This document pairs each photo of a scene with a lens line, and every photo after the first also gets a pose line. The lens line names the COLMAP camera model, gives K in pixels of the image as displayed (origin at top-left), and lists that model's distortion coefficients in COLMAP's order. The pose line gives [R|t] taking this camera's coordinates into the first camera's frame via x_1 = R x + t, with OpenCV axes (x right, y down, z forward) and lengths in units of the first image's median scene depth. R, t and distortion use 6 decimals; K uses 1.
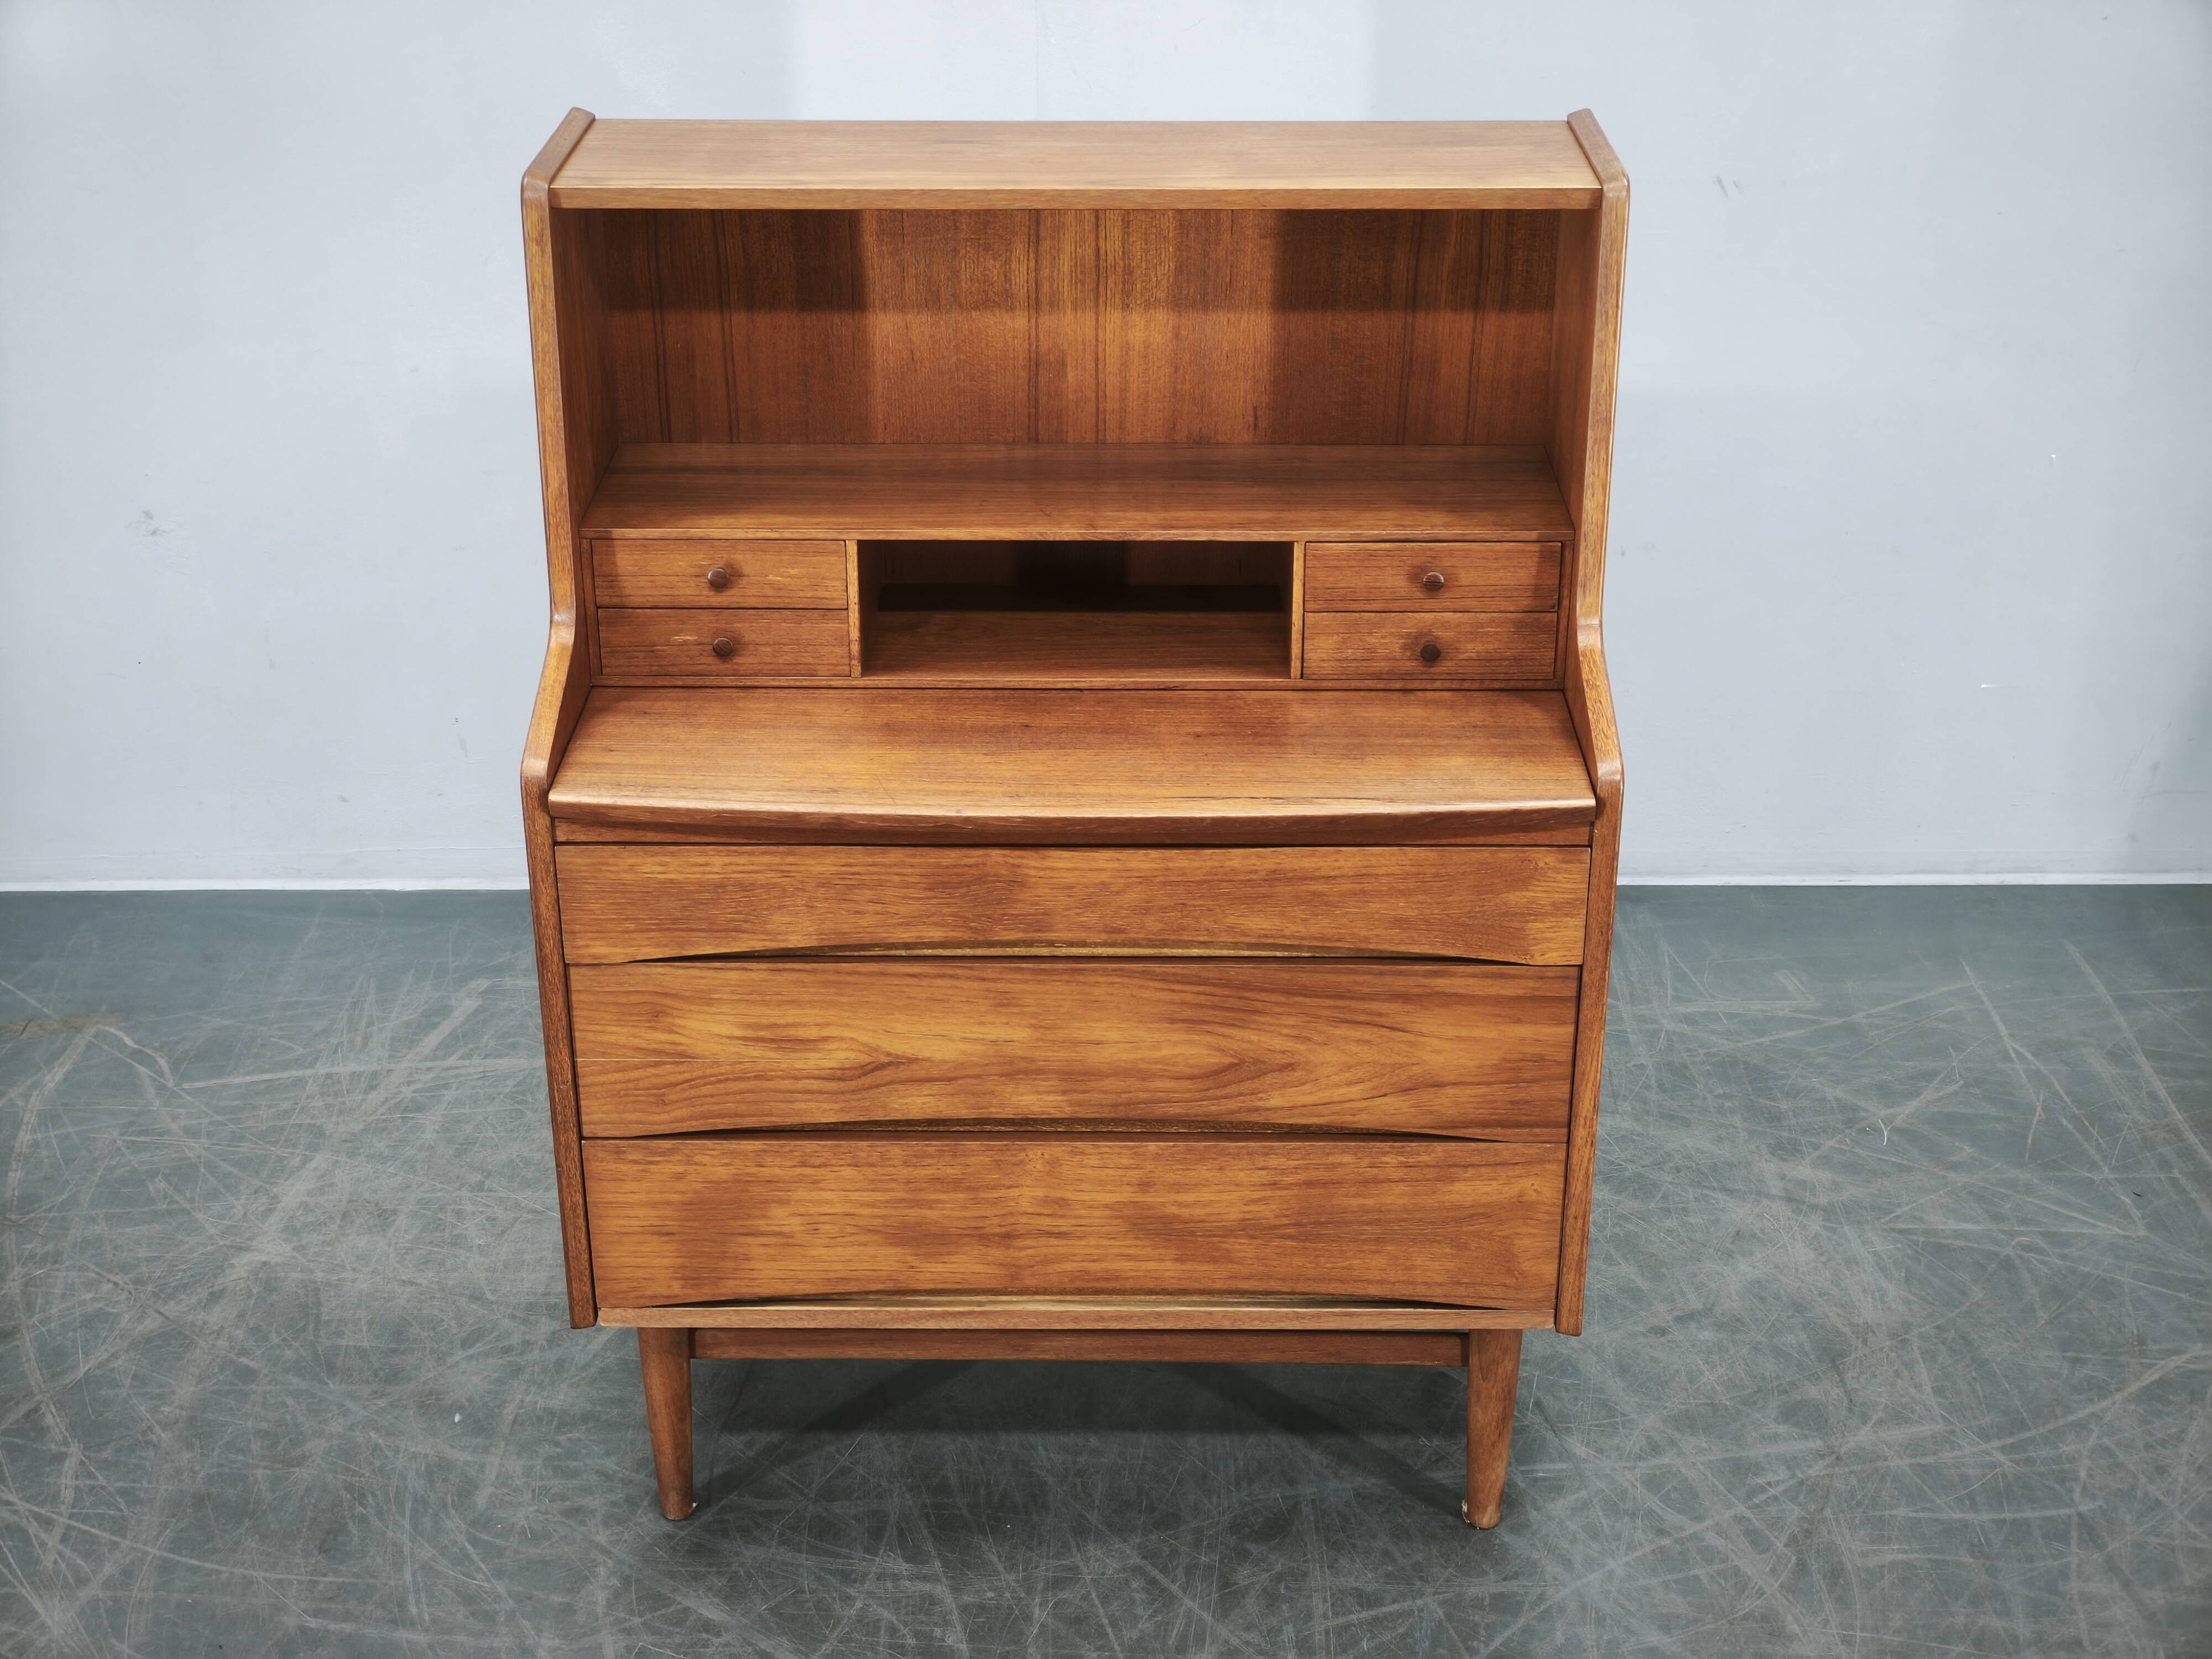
lens RADIAL K [[3044.0, 0, 1072.9], [0, 3044.0, 815.3], [0, 0, 1]] dist [0.019458, 0.000000]
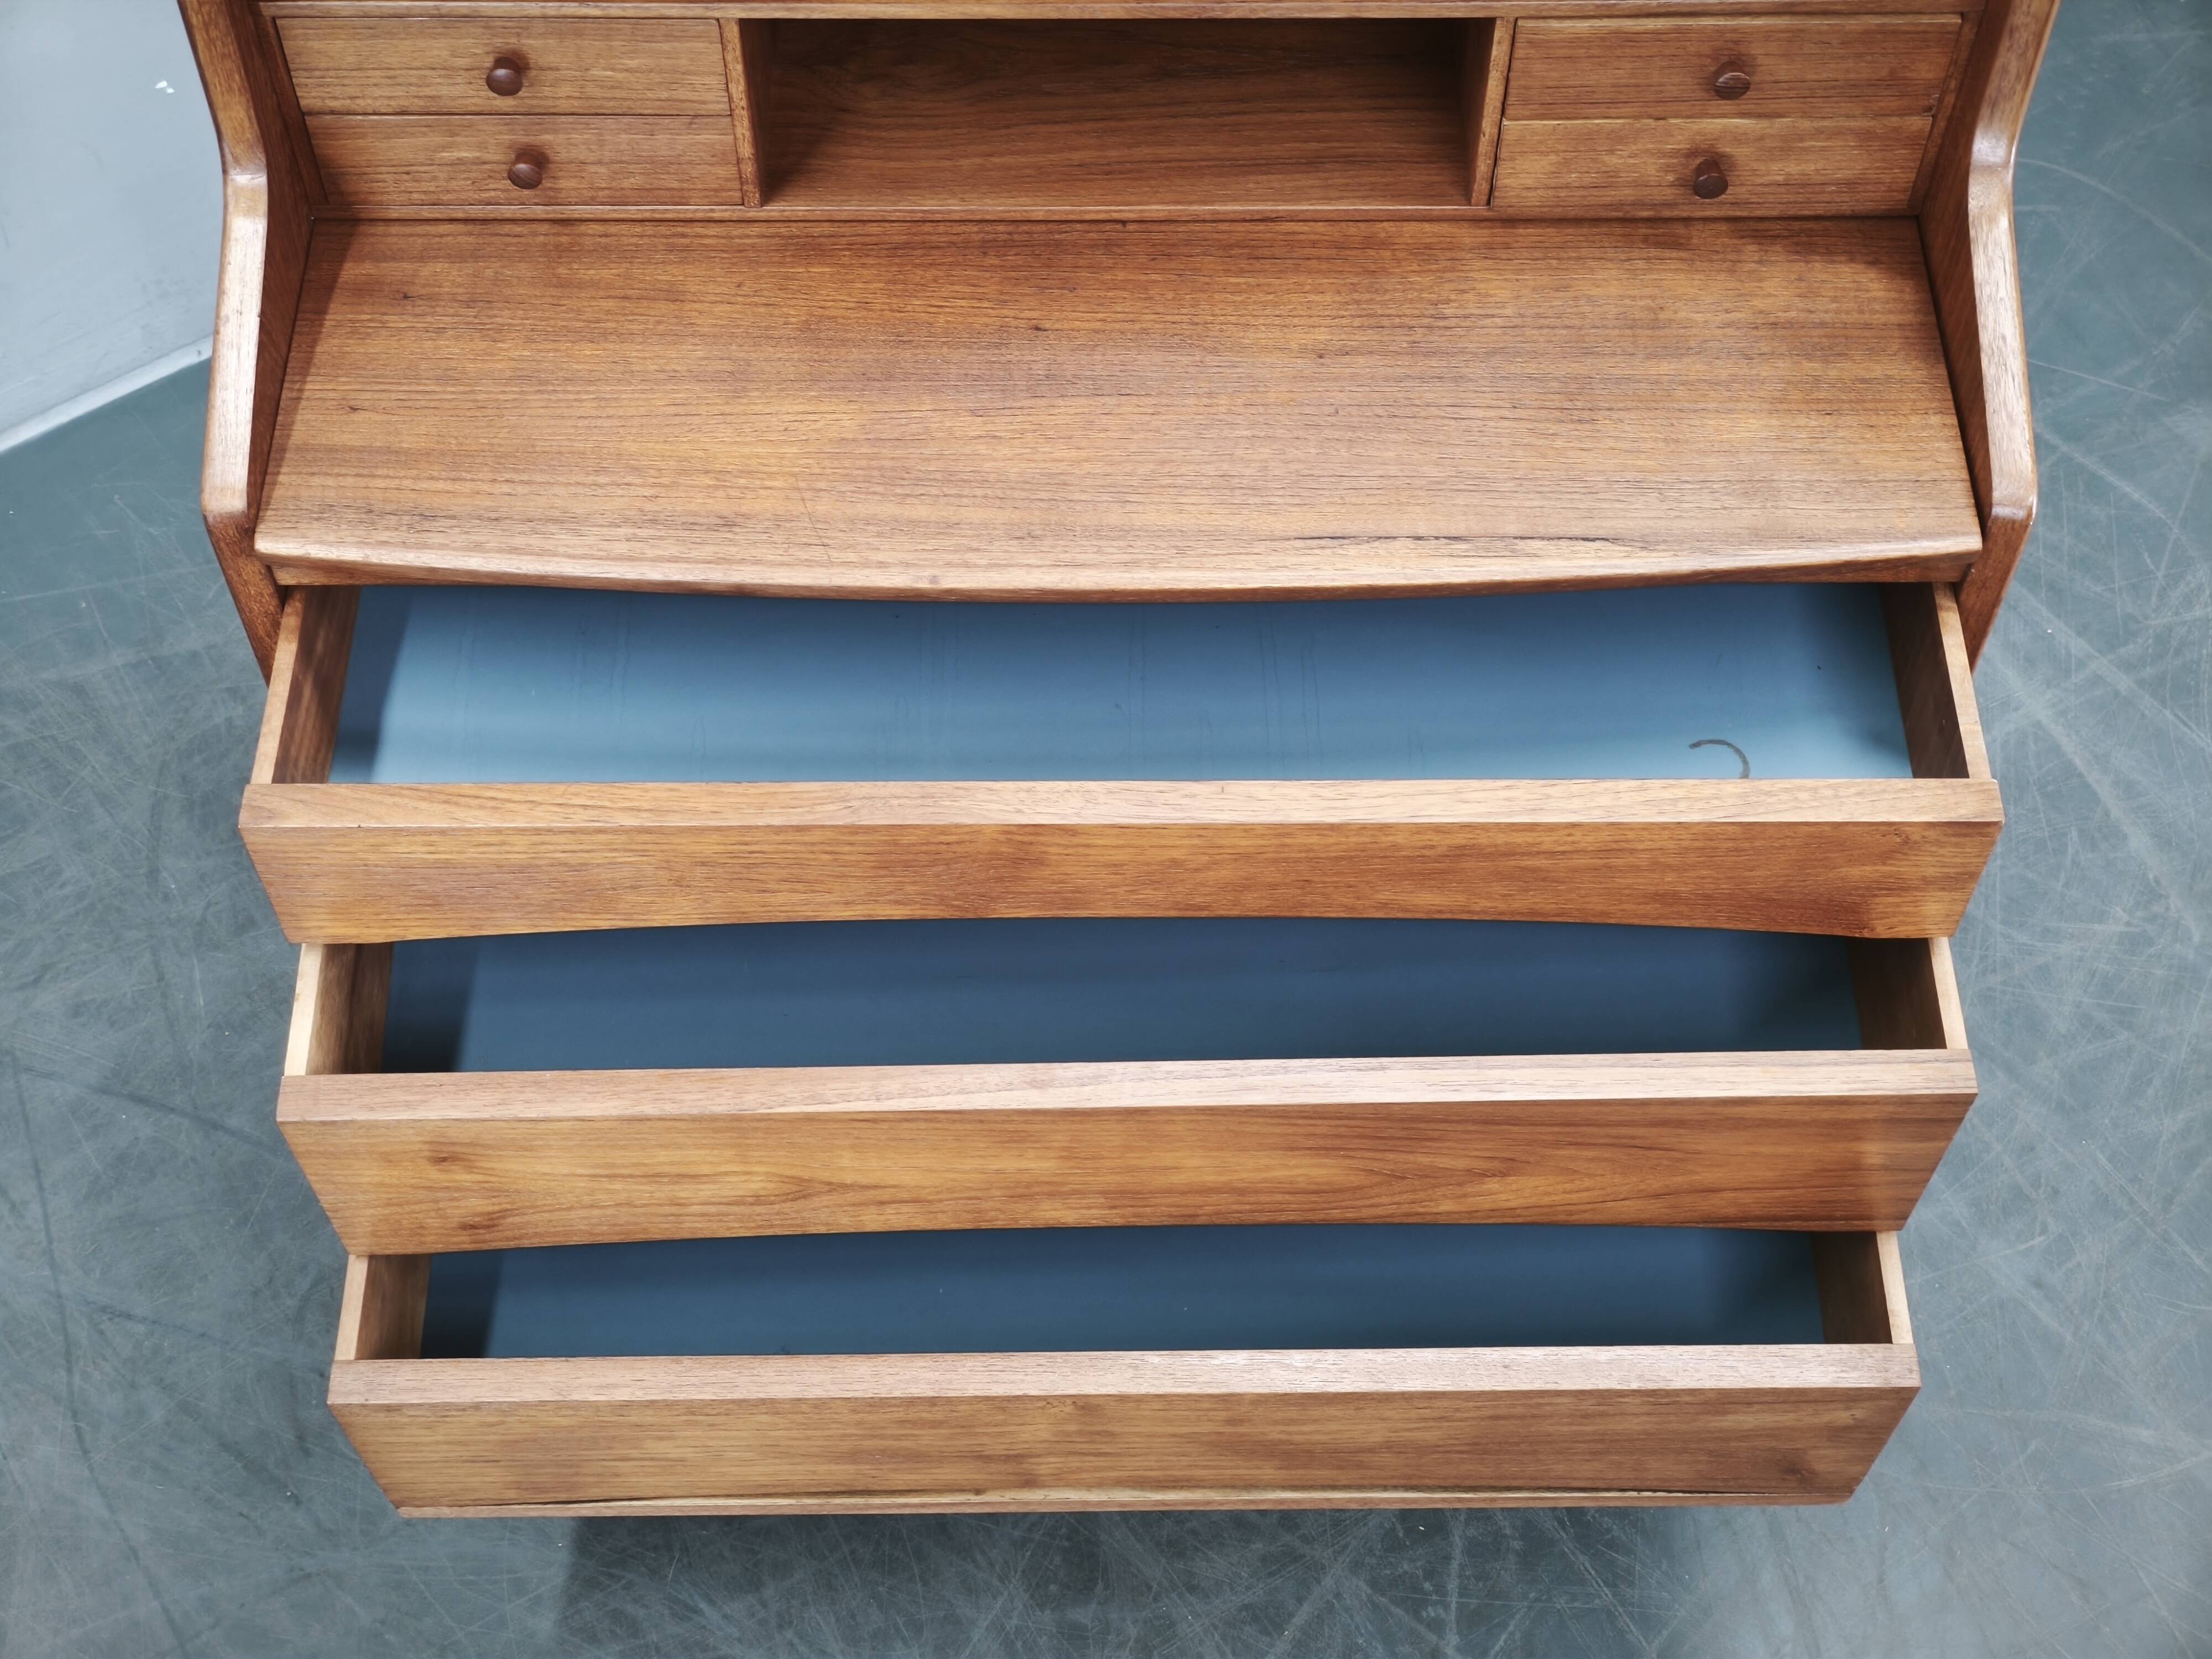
lens RADIAL K [[3044.0, 0, 1088.6], [0, 3044.0, 829.9], [0, 0, 1]] dist [0.019458, 0.000000]
pose [[0.999819, -0.014306, 0.012518, -0.014278], [0.005958, 0.861159, 0.508301, -0.253036], [-0.018052, -0.508134, 0.861089, 0.428320]]
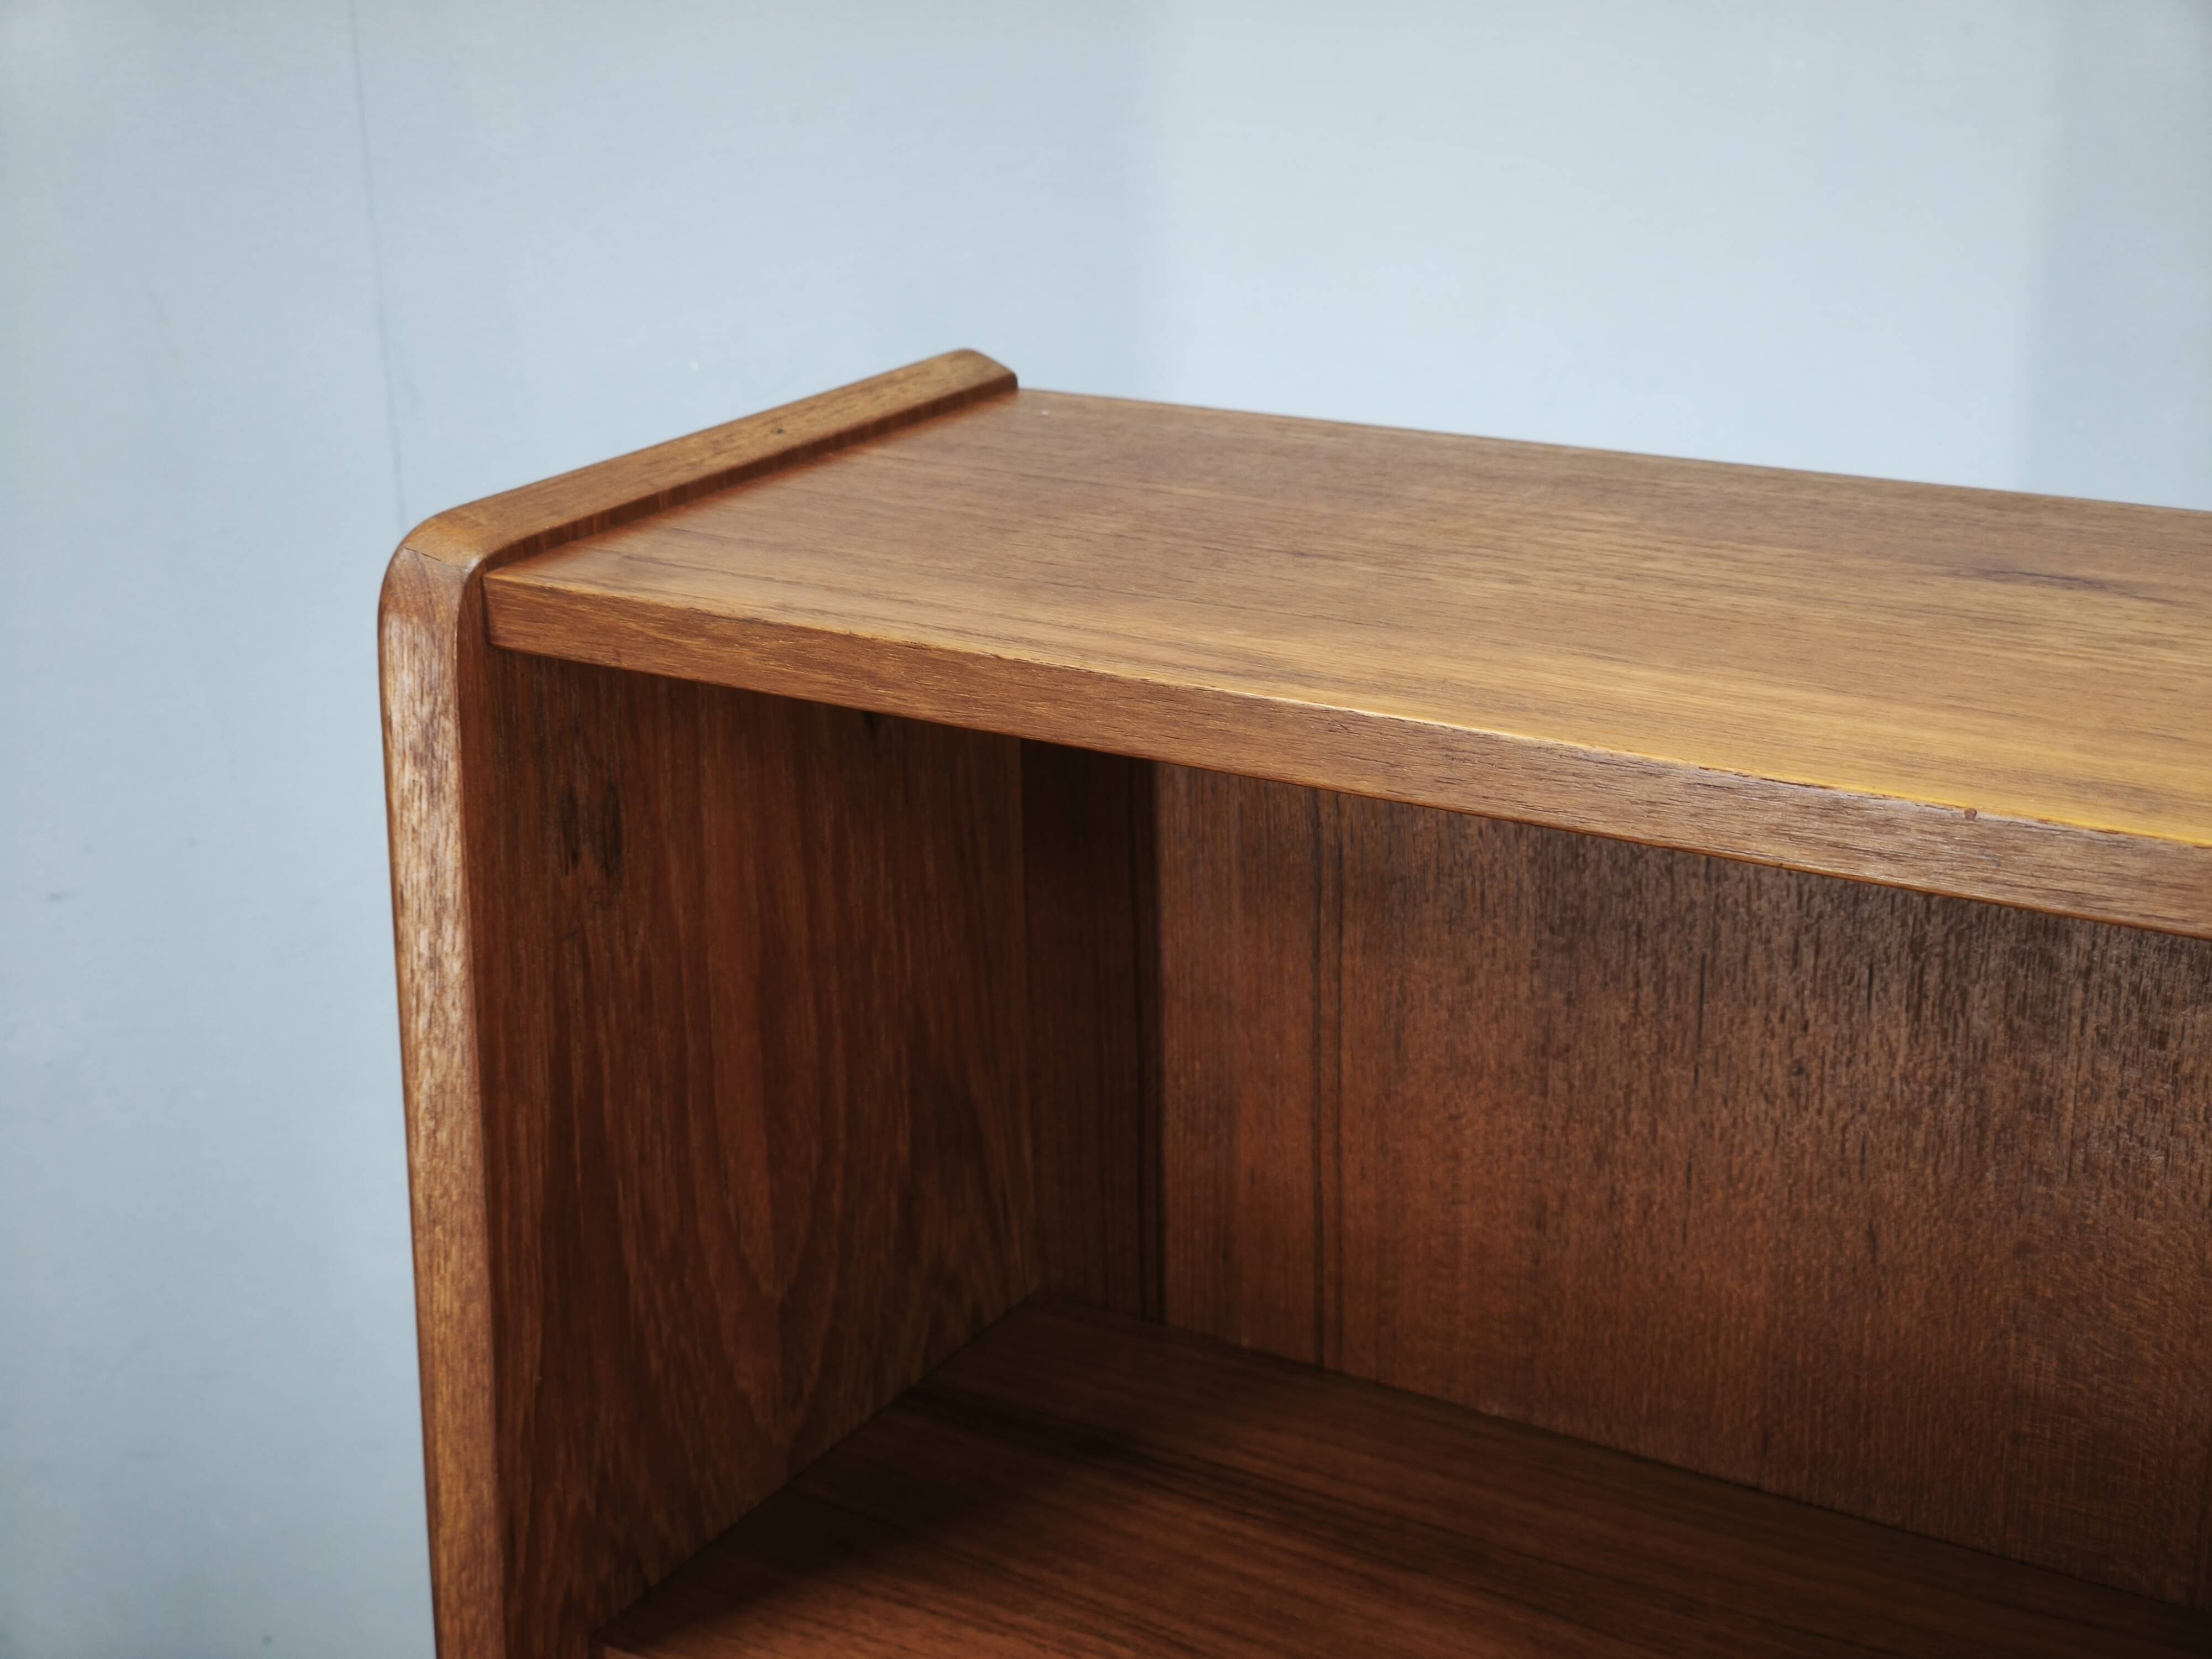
lens RADIAL K [[3044.0, 0, 1119.8], [0, 3044.0, 777.4], [0, 0, 1]] dist [0.019458, 0.000000]
pose [[0.860945, 0.146379, -0.487182, 0.024255], [-0.201269, 0.977574, -0.061959, -0.173763], [0.467187, 0.151398, 0.871100, 0.744876]]
